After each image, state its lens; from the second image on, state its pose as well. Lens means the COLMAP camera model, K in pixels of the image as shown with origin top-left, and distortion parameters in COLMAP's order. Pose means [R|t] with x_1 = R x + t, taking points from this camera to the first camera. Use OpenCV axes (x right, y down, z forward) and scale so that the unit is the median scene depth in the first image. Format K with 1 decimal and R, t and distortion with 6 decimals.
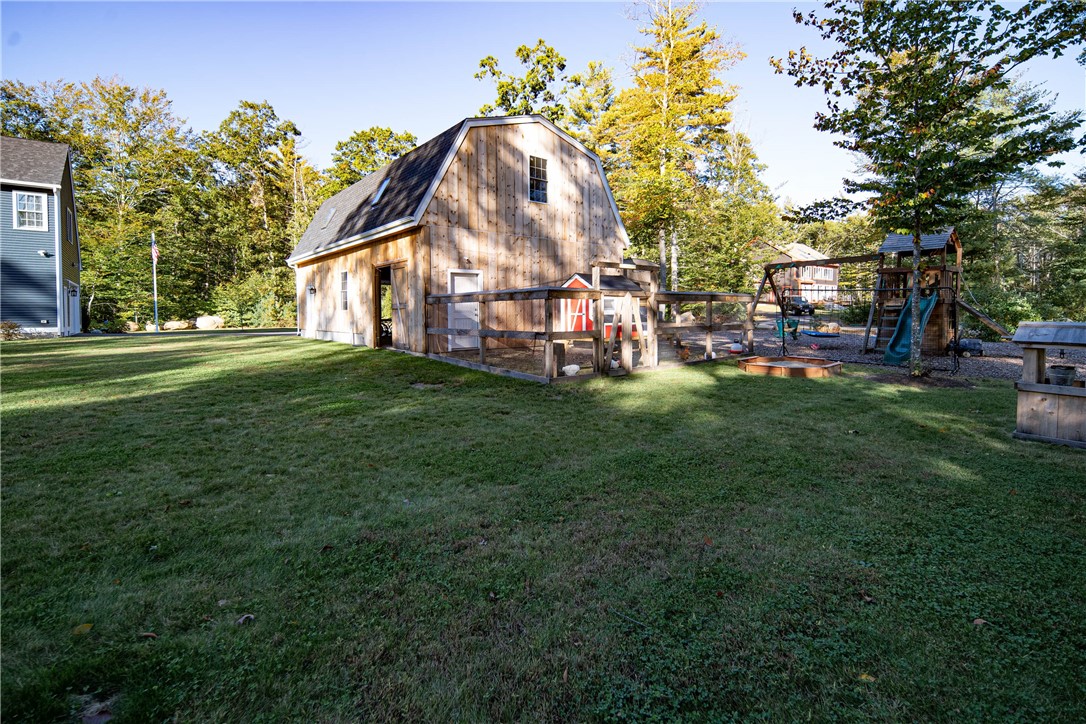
lens RADIAL K [[500.2, 0, 551.8], [0, 500.2, 323.9], [0, 0, 1]] dist [0.000222, -0.000273]
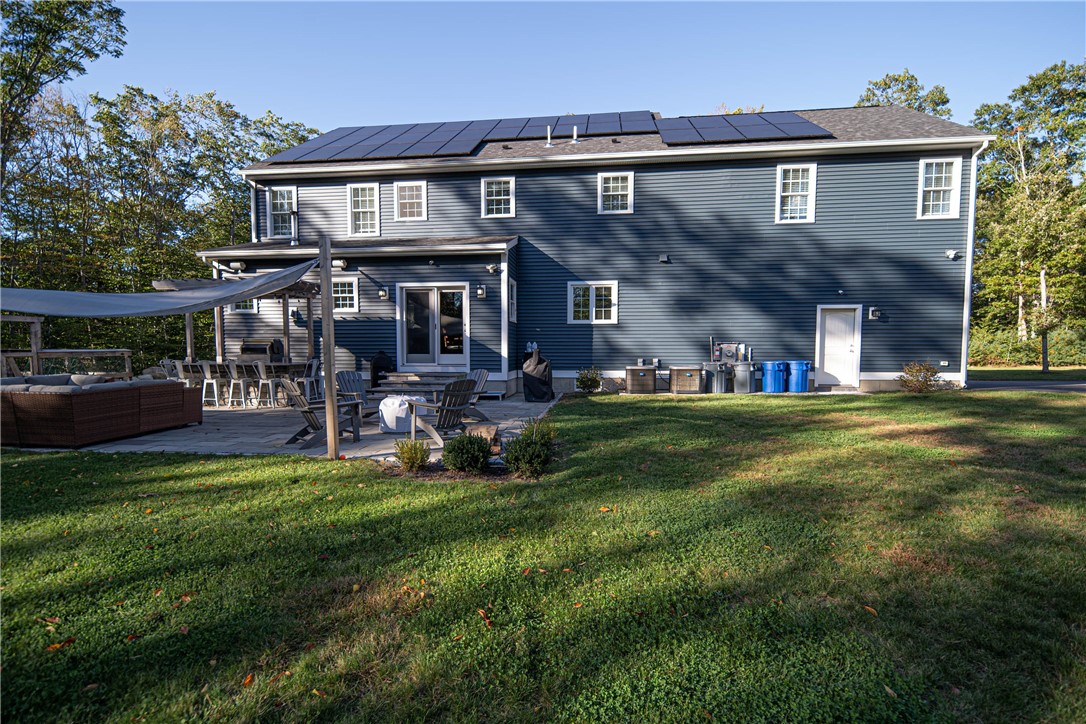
lens RADIAL K [[476.9, 0, 541.2], [0, 476.9, 370.1], [0, 0, 1]] dist [0.001016, -0.000460]
pose [[0.684516, 0.043991, -0.727669, -0.859552], [-0.023085, 0.998985, 0.038678, -0.007267], [0.728632, -0.009678, 0.684837, 0.200577]]
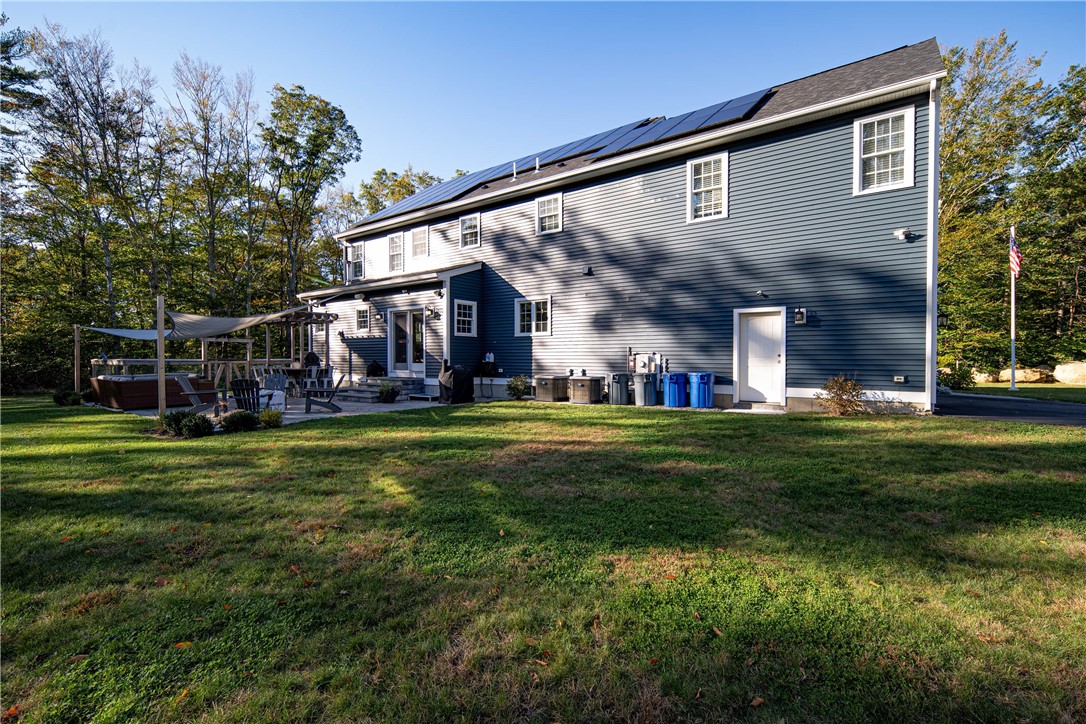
lens RADIAL K [[482.9, 0, 543.0], [0, 482.9, 362.0], [0, 0, 1]] dist [0.000858, 0.000000]
pose [[0.238265, 0.017785, -0.971037, -0.604360], [-0.024396, 0.999626, 0.012323, -0.016922], [0.970894, 0.020754, 0.238610, 0.521595]]
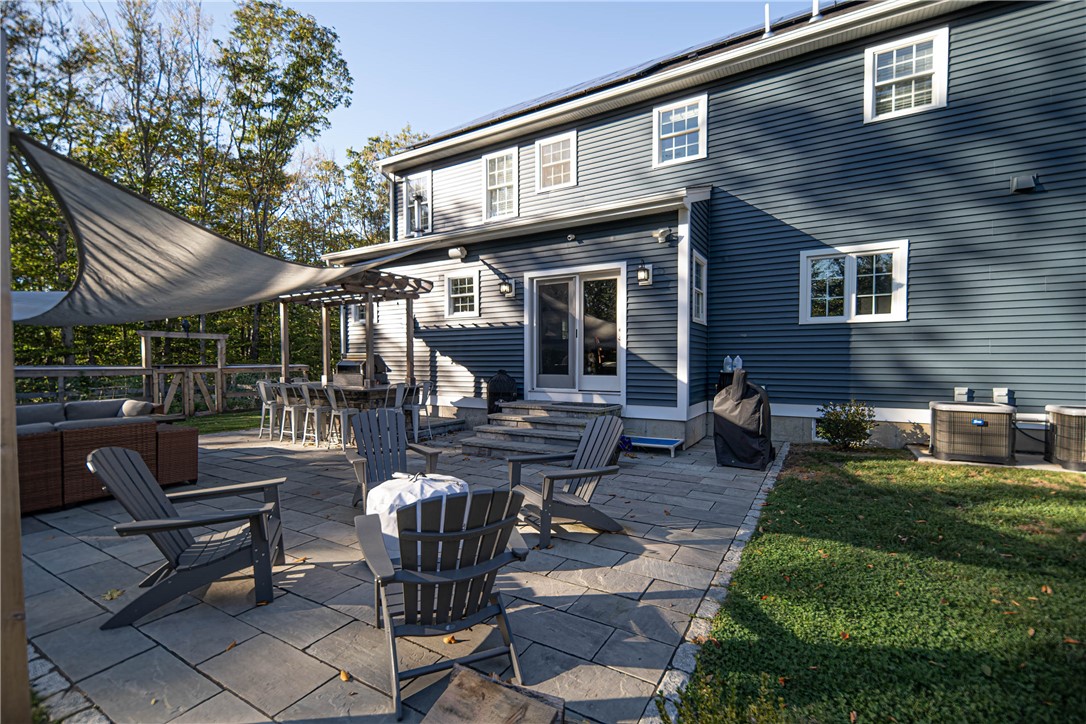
lens RADIAL K [[476.9, 0, 541.2], [0, 476.9, 370.1], [0, 0, 1]] dist [0.001016, -0.000460]
pose [[0.332007, 0.030652, -0.942779, -1.013195], [-0.022099, 0.999450, 0.024712, -0.013988], [0.943018, 0.012630, 0.332502, 0.346371]]
